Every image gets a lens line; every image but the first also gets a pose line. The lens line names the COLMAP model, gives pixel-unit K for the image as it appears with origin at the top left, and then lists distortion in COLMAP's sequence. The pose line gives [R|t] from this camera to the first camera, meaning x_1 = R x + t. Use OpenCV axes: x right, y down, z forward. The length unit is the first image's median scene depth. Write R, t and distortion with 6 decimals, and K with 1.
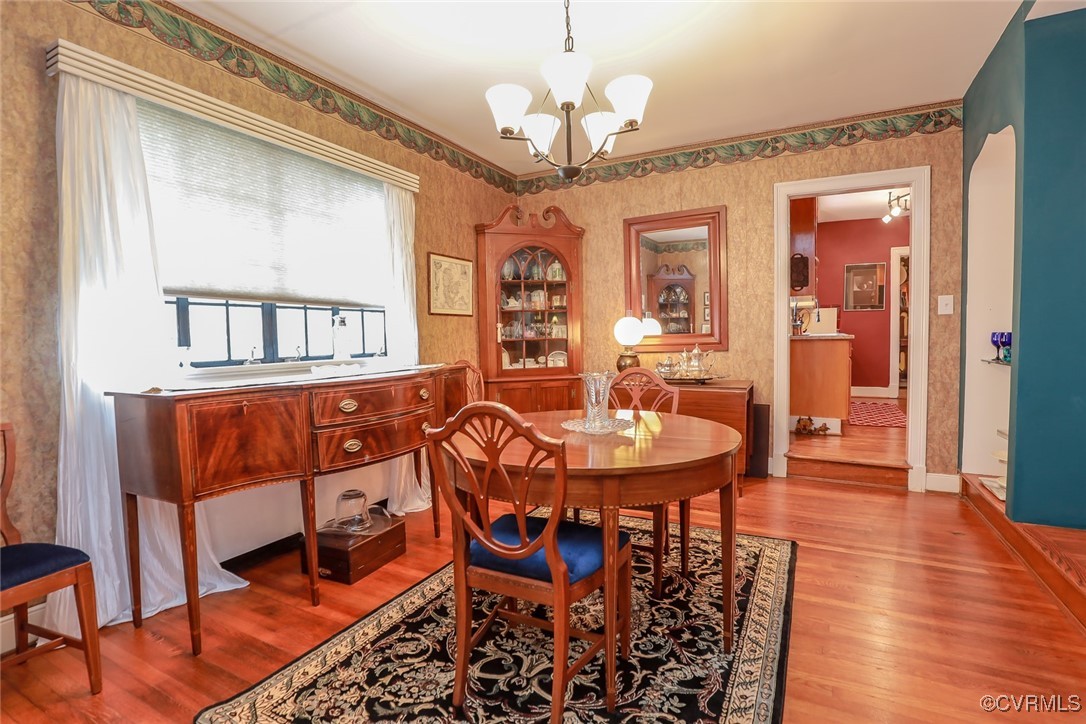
lens RADIAL K [[517.4, 0, 543.0], [0, 517.4, 362.0], [0, 0, 1]] dist [-0.024998, 0.000586]
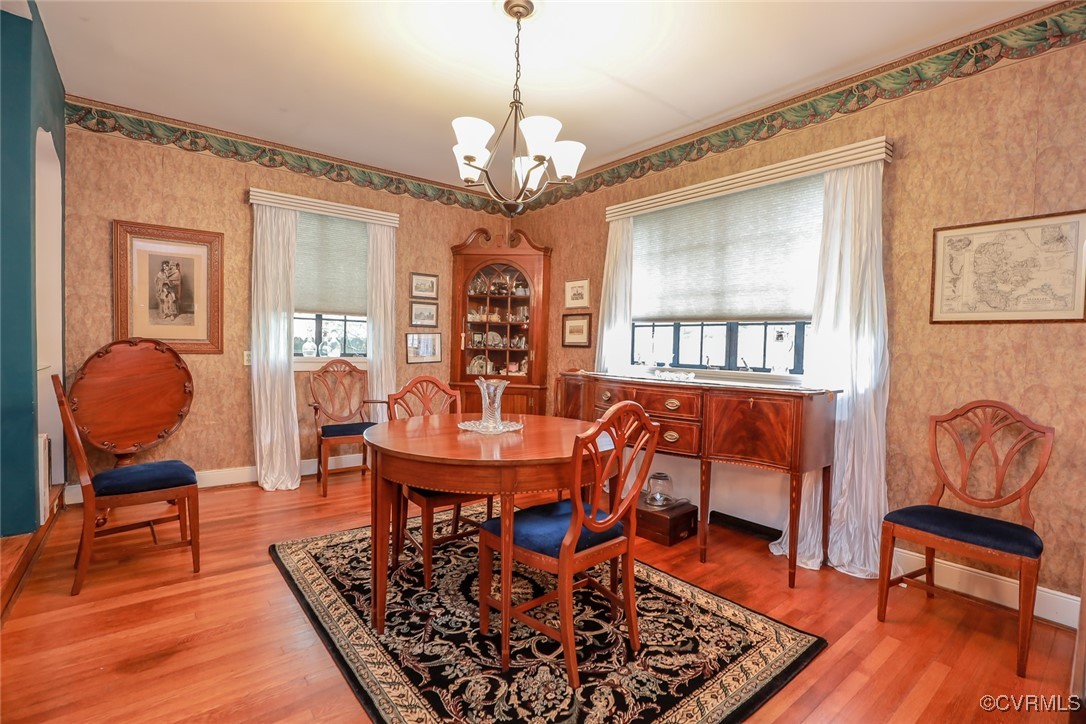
lens RADIAL K [[496.7, 0, 543.0], [0, 496.7, 362.0], [0, 0, 1]] dist [-0.027647, 0.001166]
pose [[-0.387718, 0.036421, -0.921058, 0.773014], [-0.066328, 0.995527, 0.067286, -0.072185], [0.919388, 0.087180, -0.383568, 1.103925]]
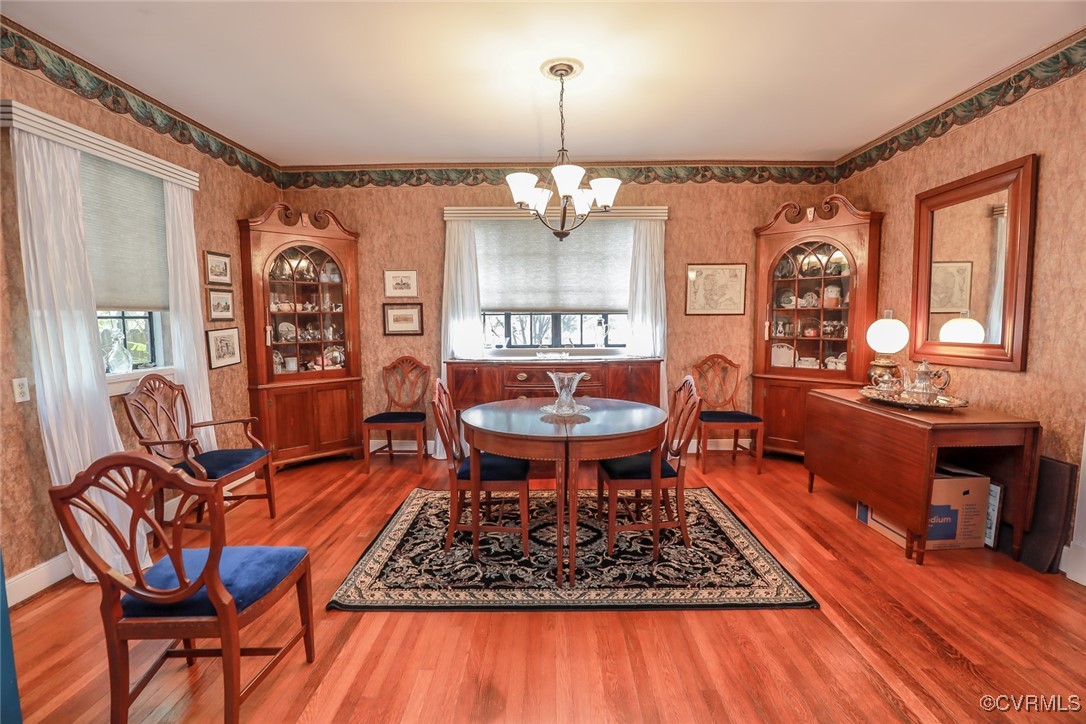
lens RADIAL K [[496.7, 0, 543.0], [0, 496.7, 362.0], [0, 0, 1]] dist [-0.027647, 0.001166]
pose [[0.460964, 0.093890, -0.882438, 0.938049], [-0.045205, 0.995581, 0.082313, -0.088103], [0.886267, 0.001948, 0.463171, 0.224000]]
